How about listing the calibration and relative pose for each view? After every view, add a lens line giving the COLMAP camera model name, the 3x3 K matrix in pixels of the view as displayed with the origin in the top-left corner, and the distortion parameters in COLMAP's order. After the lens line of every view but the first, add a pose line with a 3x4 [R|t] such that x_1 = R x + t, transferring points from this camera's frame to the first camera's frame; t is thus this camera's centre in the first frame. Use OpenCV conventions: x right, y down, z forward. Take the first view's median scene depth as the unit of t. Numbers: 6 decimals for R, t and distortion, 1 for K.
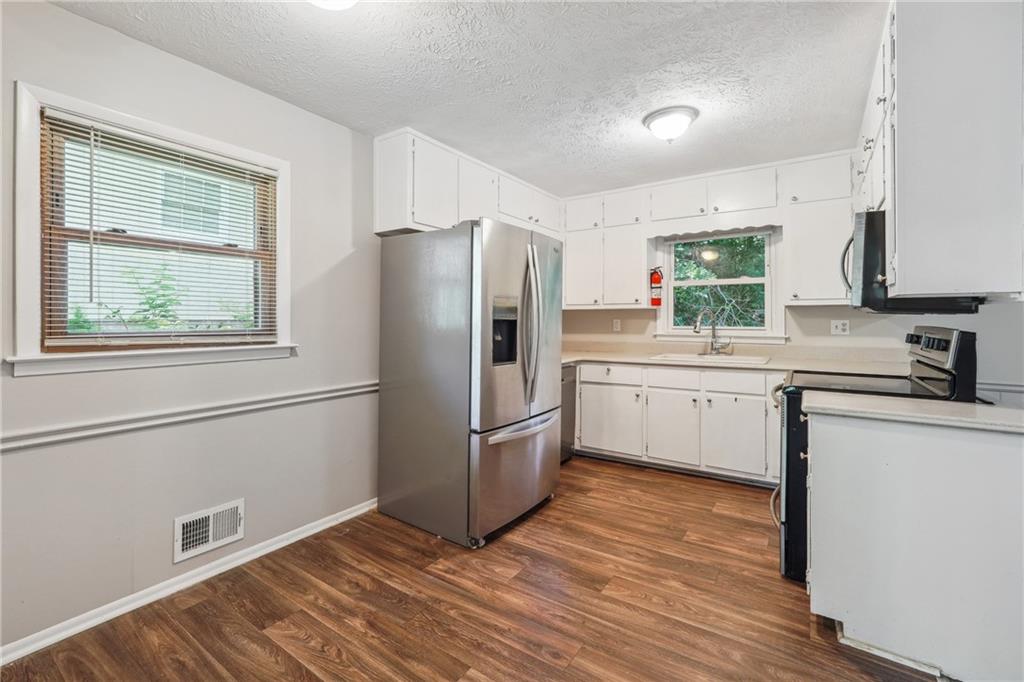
lens RADIAL K [[444.4, 0, 522.1], [0, 444.4, 316.8], [0, 0, 1]] dist [-0.007415, 0.000182]
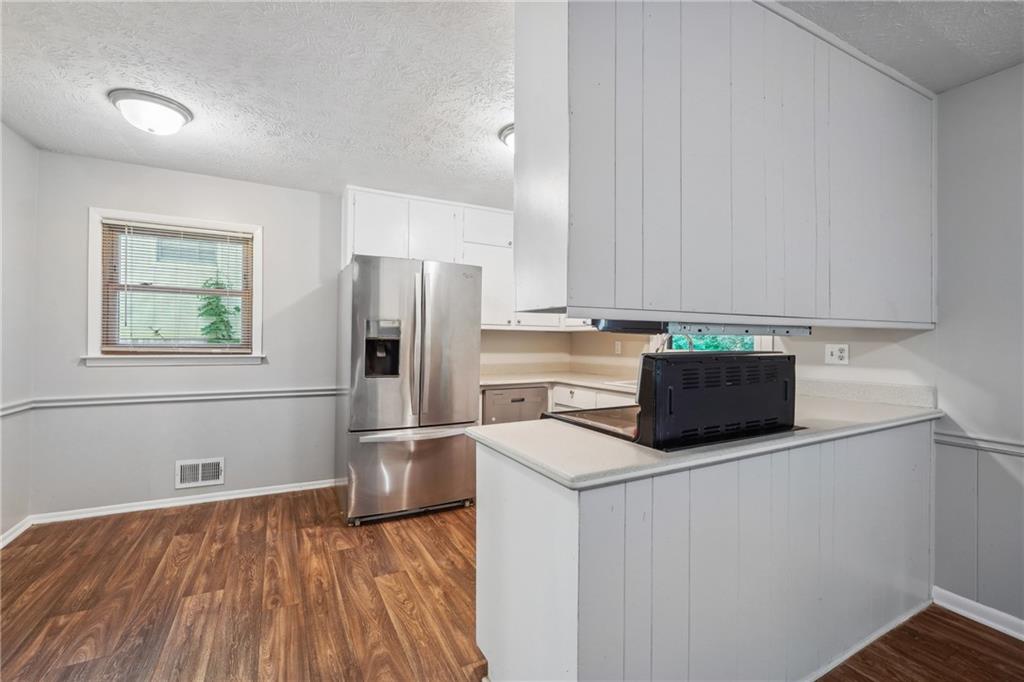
lens RADIAL K [[444.4, 0, 515.0], [0, 444.4, 339.7], [0, 0, 1]] dist [-0.007415, 0.000182]
pose [[0.881344, 0.009453, -0.472381, 0.995185], [-0.007521, 0.999954, 0.005976, -0.001952], [0.472416, -0.001714, 0.881374, 0.158888]]
